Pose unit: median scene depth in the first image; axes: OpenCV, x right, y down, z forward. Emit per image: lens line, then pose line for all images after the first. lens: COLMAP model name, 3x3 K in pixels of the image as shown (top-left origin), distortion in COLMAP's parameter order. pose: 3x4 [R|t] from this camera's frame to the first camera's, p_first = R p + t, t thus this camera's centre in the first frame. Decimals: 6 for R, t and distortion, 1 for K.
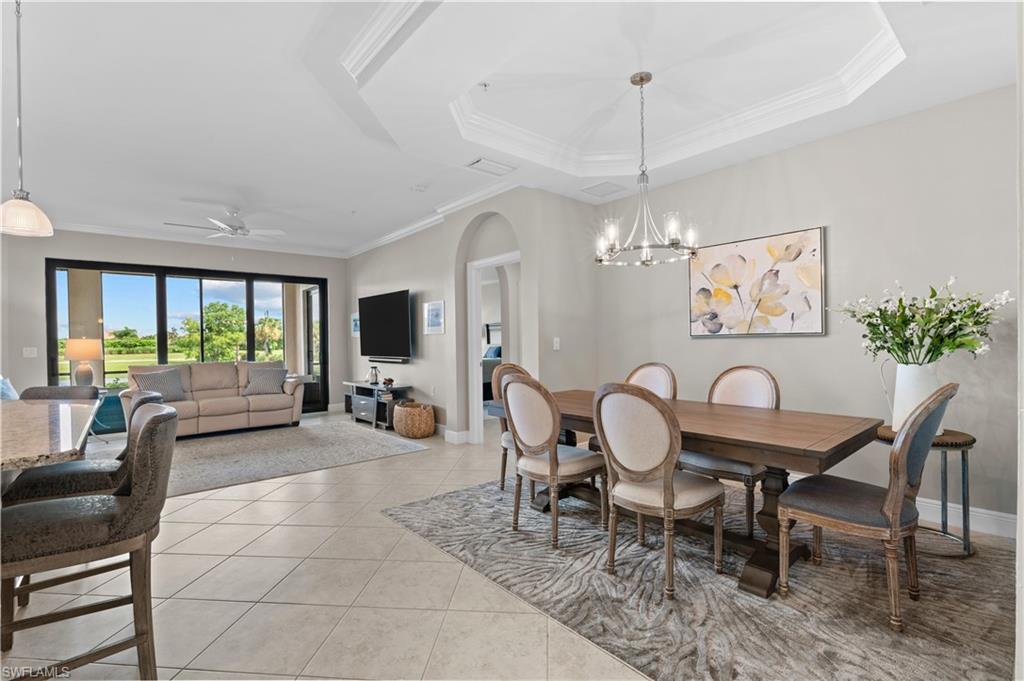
lens RADIAL K [[466.4, 0, 513.9], [0, 466.4, 352.9], [0, 0, 1]] dist [-0.010536, -0.000168]
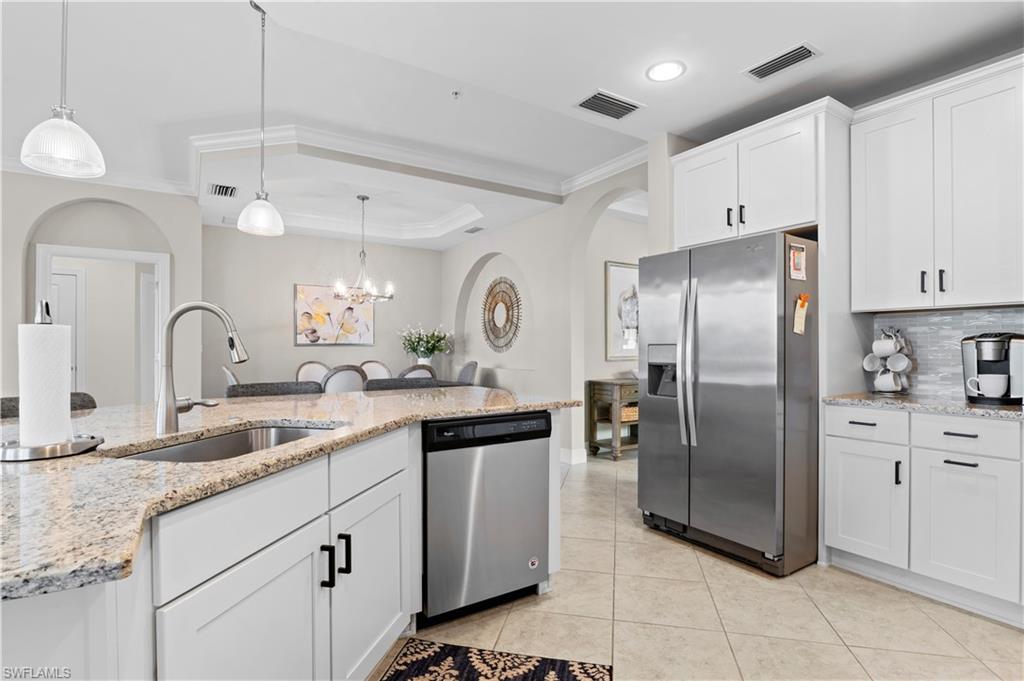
lens RADIAL K [[508.3, 0, 505.0], [0, 508.3, 350.6], [0, 0, 1]] dist [-0.009175, -0.000305]
pose [[0.137737, 0.012963, 0.990384, -0.886148], [0.022682, 0.999611, -0.016238, 0.019739], [-0.990209, 0.024701, 0.137390, 0.117556]]
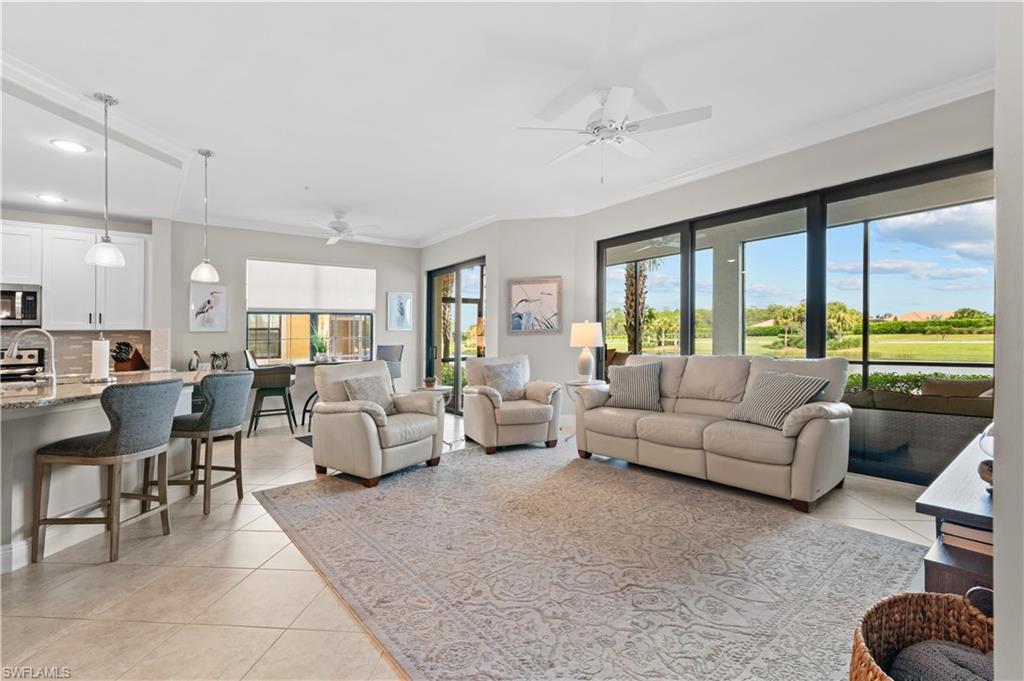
lens RADIAL K [[459.9, 0, 504.8], [0, 459.9, 315.6], [0, 0, 1]] dist [0.010090, 0.000073]
pose [[-0.038868, -0.032118, -0.998728, -0.024548], [-0.002400, 0.999483, -0.032049, -0.016160], [0.999241, 0.001151, -0.038925, 0.970535]]
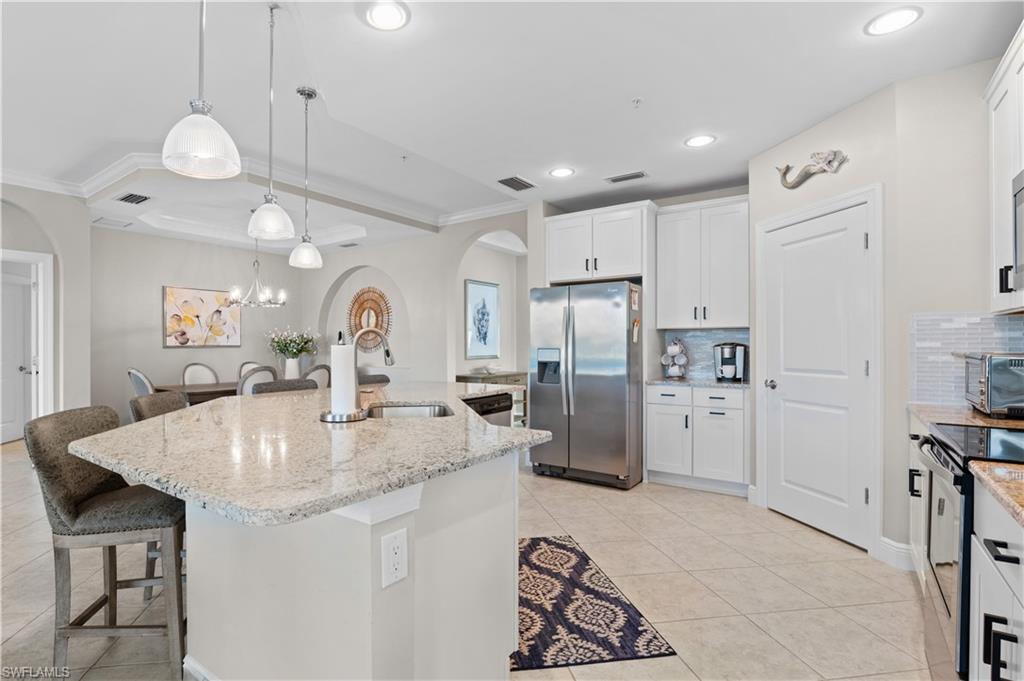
lens RADIAL K [[508.8, 0, 462.3], [0, 508.8, 351.3], [0, 0, 1]] dist [-0.001523, -0.000603]
pose [[-0.211189, 0.007050, 0.977420, -1.107175], [0.030773, 0.999526, -0.000561, 0.007371], [-0.976961, 0.029960, -0.211306, 0.353754]]
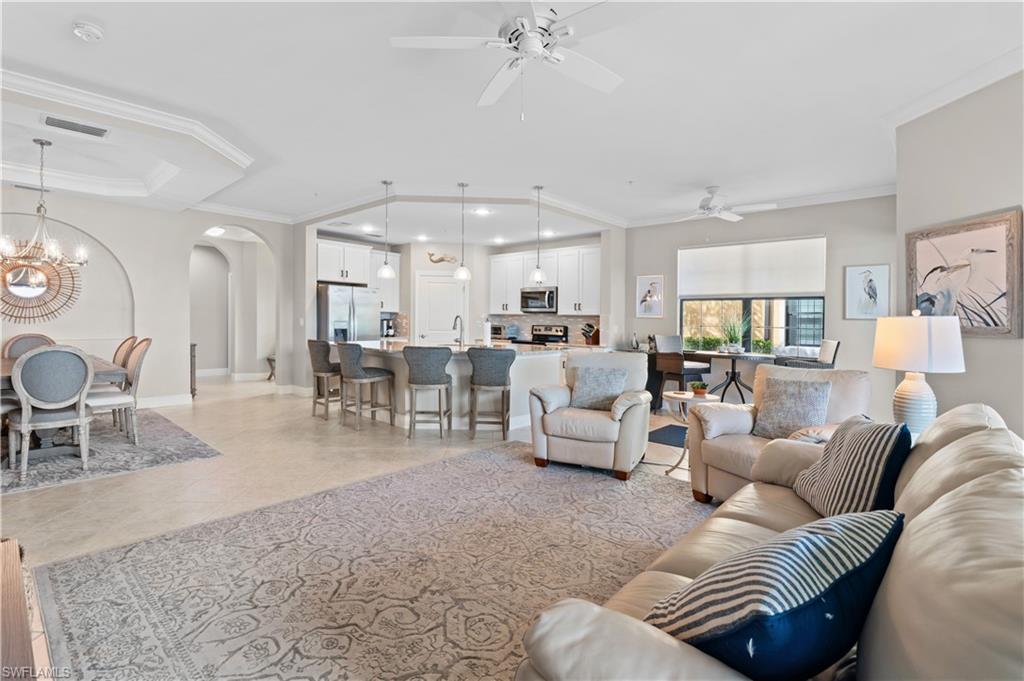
lens RADIAL K [[473.5, 0, 507.3], [0, 473.5, 316.3], [0, 0, 1]] dist [-0.019821, -0.000232]
pose [[-0.992553, -0.002359, -0.121792, -0.582561], [-0.004968, 0.999765, 0.021120, -0.041394], [0.121713, 0.021568, -0.992331, 1.510459]]
